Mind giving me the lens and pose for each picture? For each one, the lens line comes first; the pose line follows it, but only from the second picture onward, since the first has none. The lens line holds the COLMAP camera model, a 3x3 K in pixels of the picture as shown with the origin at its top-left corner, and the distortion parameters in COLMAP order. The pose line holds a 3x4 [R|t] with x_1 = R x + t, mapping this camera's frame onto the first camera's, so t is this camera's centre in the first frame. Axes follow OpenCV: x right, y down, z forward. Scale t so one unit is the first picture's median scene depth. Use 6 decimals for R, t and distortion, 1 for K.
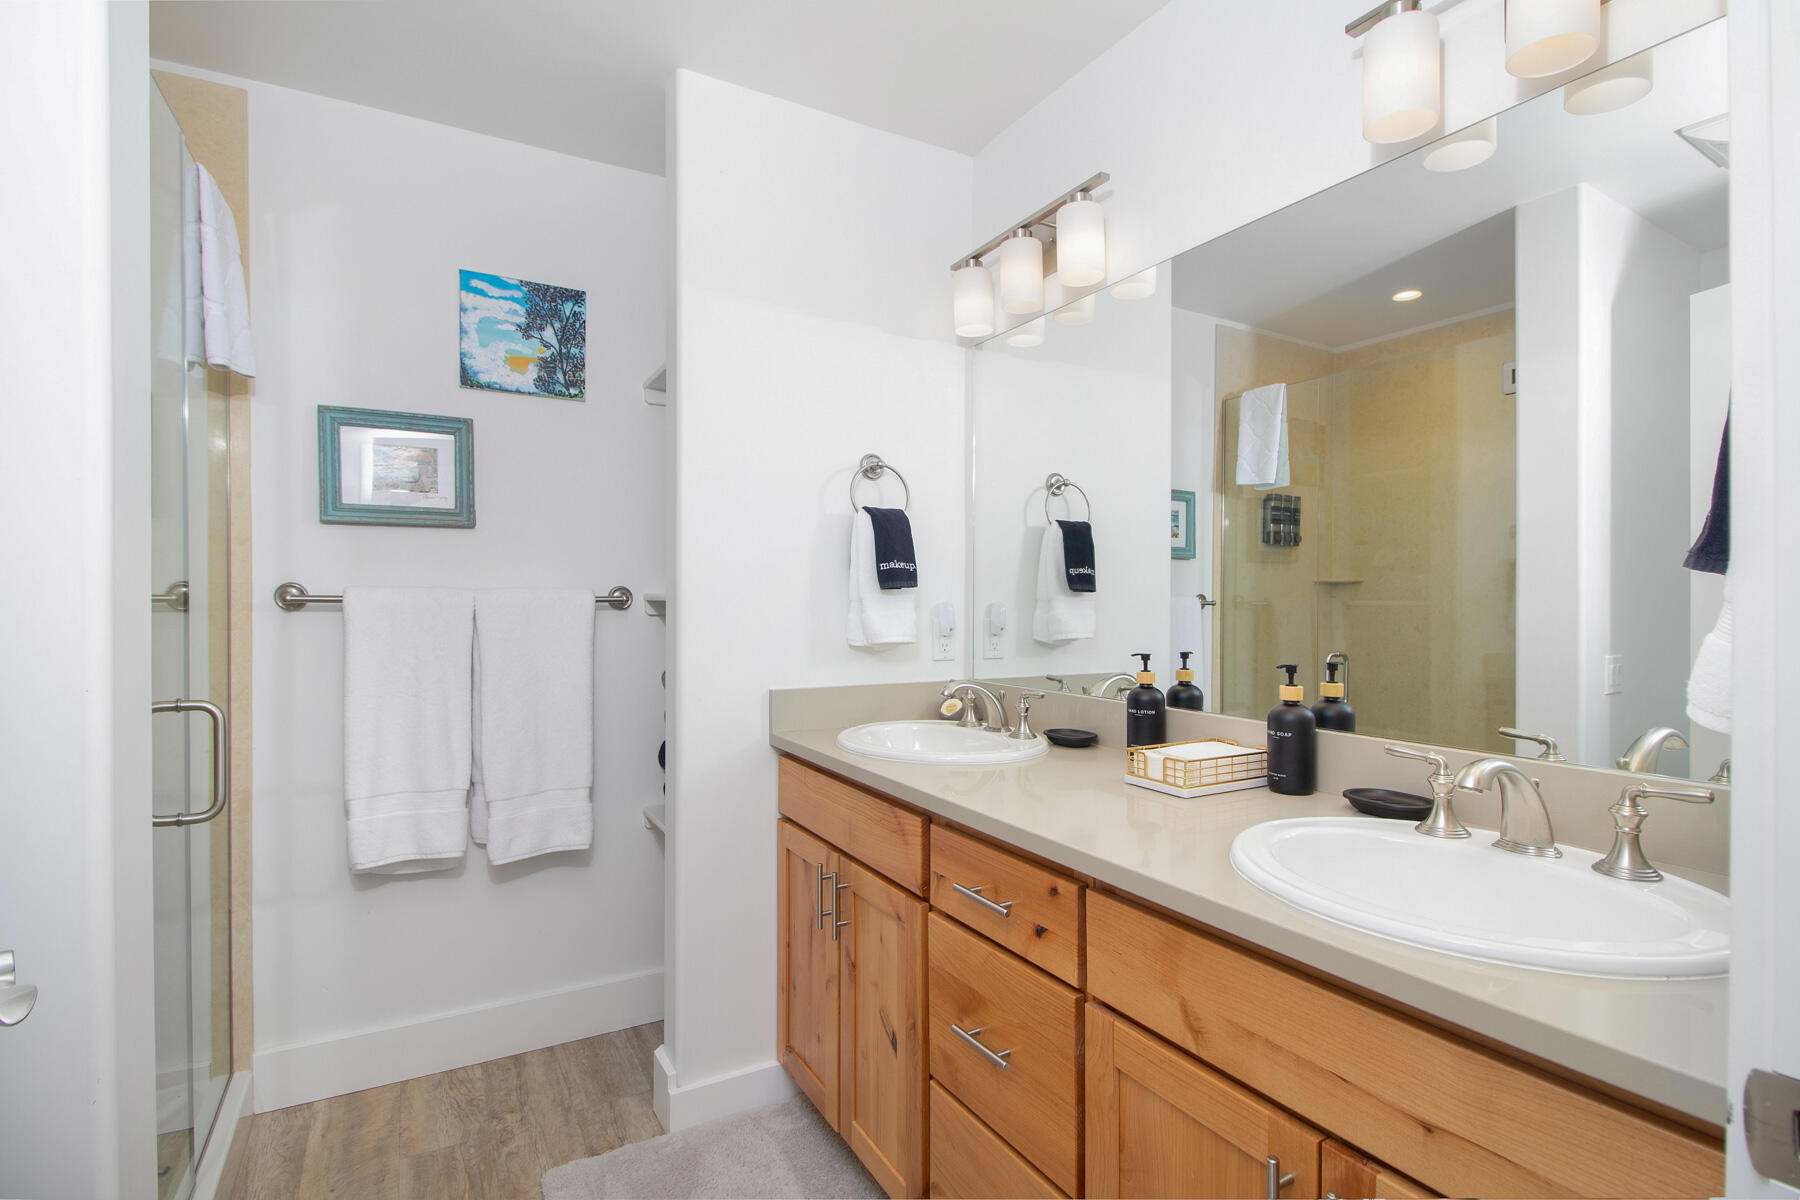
lens RADIAL K [[853.3, 0, 937.9], [0, 853.3, 599.7], [0, 0, 1]] dist [-0.010794, -0.004310]
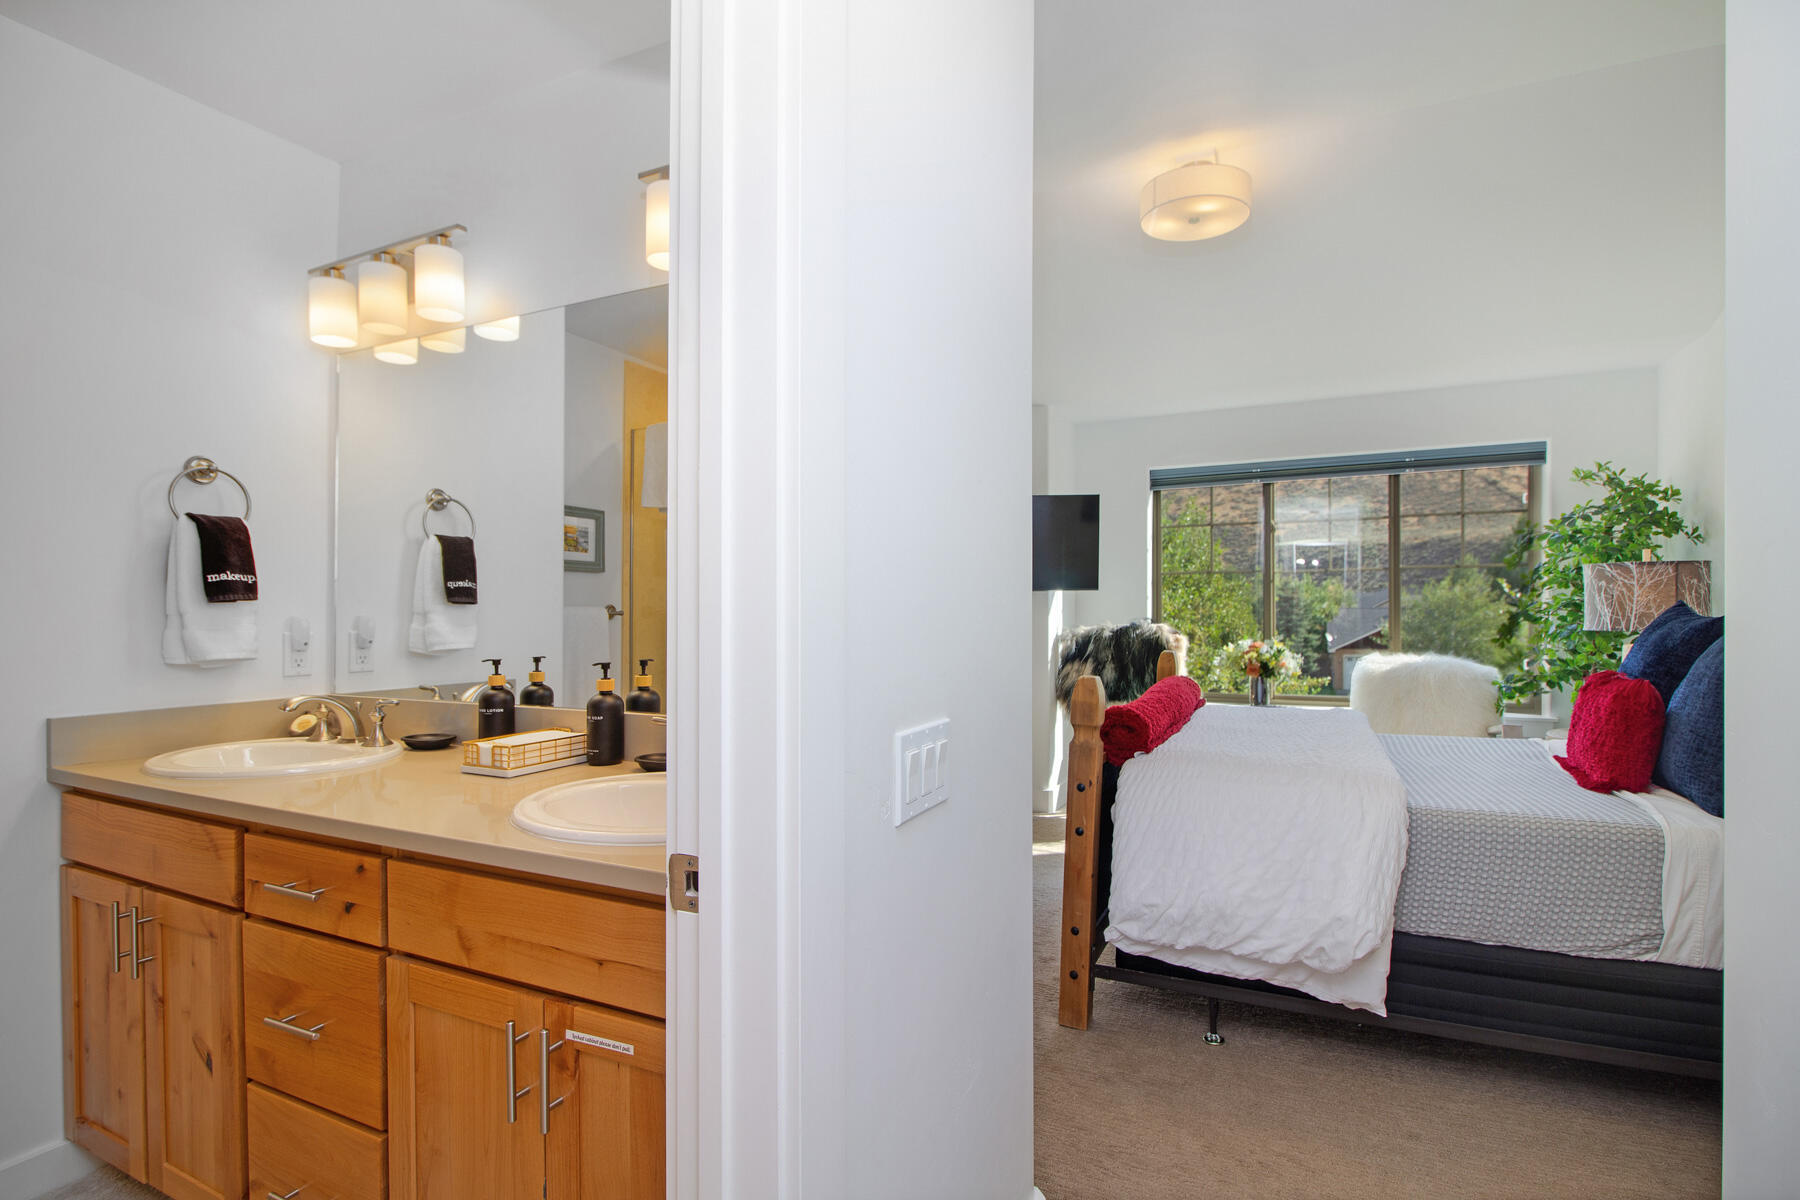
lens RADIAL K [[853.3, 0, 945.2], [0, 853.3, 602.3], [0, 0, 1]] dist [-0.010794, -0.004310]
pose [[0.832476, -0.003953, 0.554047, 0.107344], [0.008368, 0.999950, -0.005438, -0.001025], [-0.553998, 0.009163, 0.832467, -0.253422]]
